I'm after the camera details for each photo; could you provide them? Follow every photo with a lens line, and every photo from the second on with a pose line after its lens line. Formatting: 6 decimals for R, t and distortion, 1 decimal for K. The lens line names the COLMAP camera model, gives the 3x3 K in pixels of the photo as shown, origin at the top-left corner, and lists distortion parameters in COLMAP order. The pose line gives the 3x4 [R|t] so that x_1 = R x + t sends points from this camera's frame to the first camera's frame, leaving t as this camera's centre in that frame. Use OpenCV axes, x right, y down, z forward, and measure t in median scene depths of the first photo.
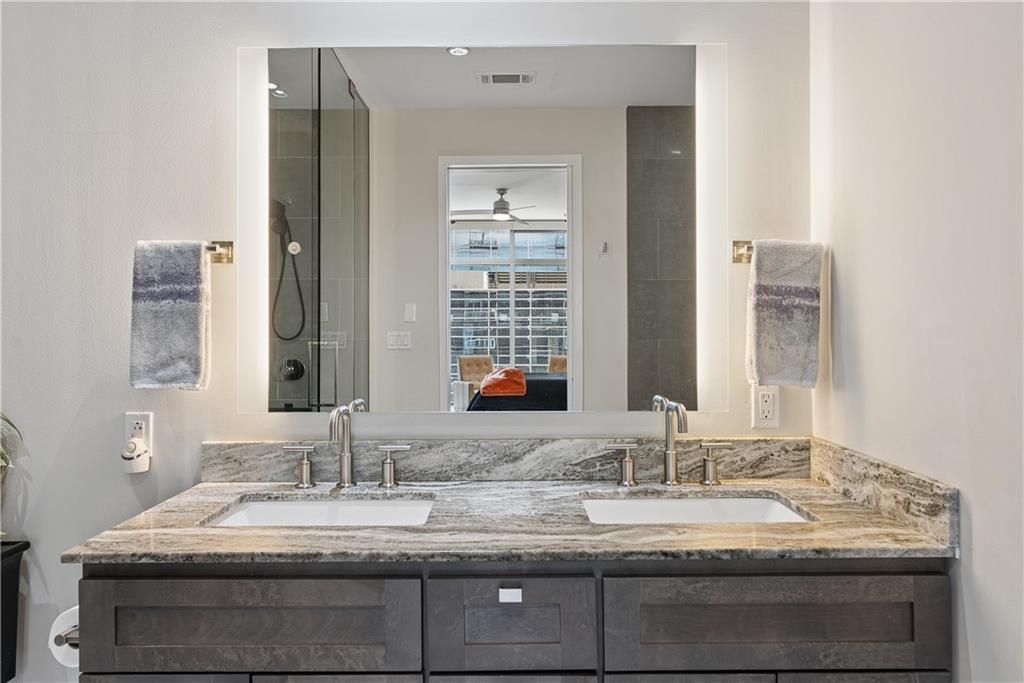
lens RADIAL K [[702.2, 0, 512.2], [0, 702.2, 328.3], [0, 0, 1]] dist [-0.000892, -0.000897]
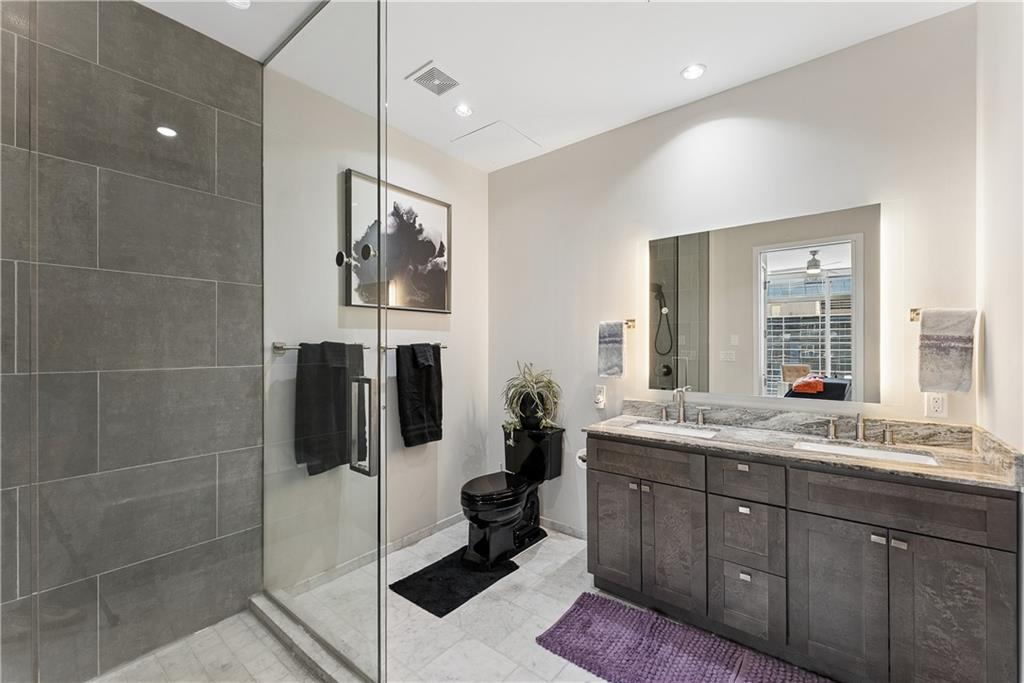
lens RADIAL K [[420.0, 0, 510.5], [0, 420.0, 345.6], [0, 0, 1]] dist [-0.000694, -0.000158]
pose [[0.784302, 0.001852, -0.620377, 0.190546], [0.000887, 0.999991, 0.004107, -0.039635], [0.620379, -0.003771, 0.784293, -0.466940]]
